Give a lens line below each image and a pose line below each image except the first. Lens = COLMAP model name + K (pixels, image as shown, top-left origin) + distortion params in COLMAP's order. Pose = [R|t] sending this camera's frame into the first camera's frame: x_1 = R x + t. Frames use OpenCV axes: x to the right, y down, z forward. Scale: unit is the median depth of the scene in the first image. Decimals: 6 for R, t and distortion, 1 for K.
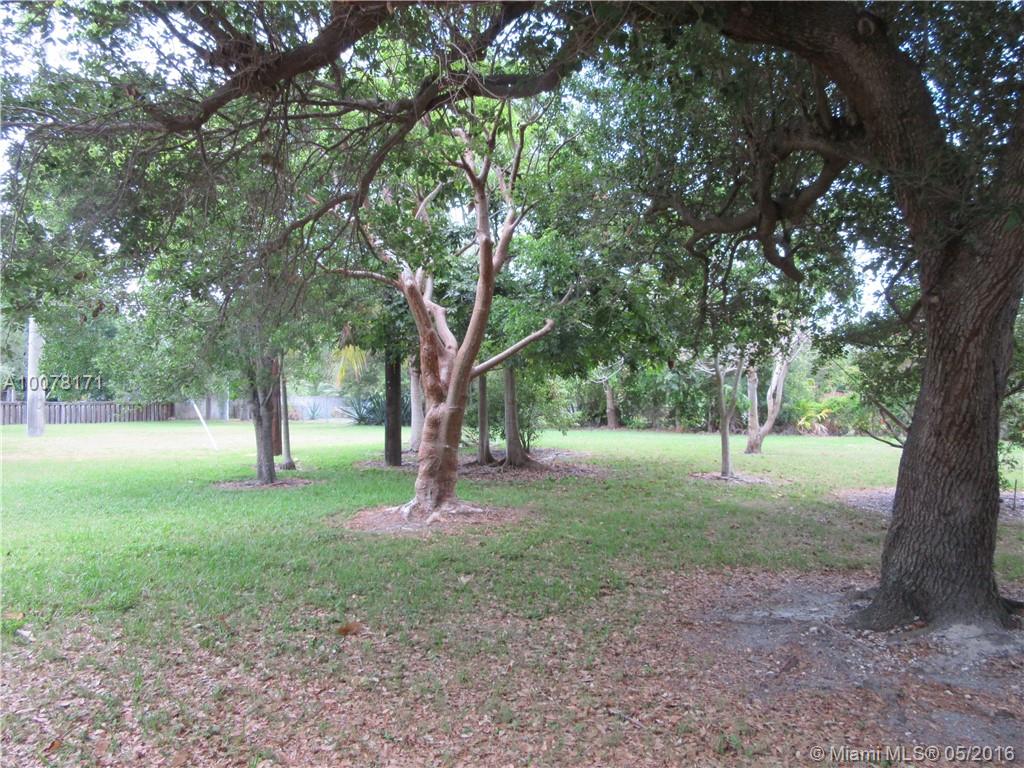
lens RADIAL K [[764.4, 0, 509.2], [0, 764.4, 374.5], [0, 0, 1]] dist [-0.027838, 0.015309]
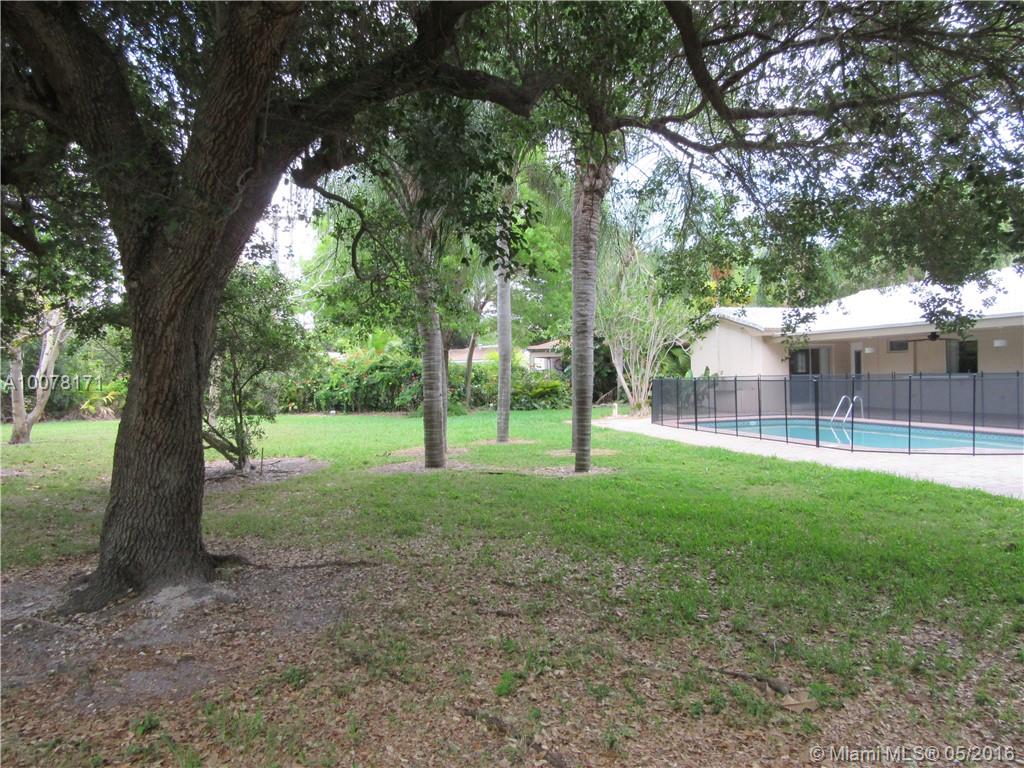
lens RADIAL K [[764.4, 0, 509.2], [0, 764.4, 374.5], [0, 0, 1]] dist [-0.027838, 0.015309]
pose [[0.642469, -0.015097, 0.766163, 0.079892], [-0.003976, 0.999727, 0.023033, -0.000915], [-0.766302, -0.017845, 0.642233, -0.064266]]
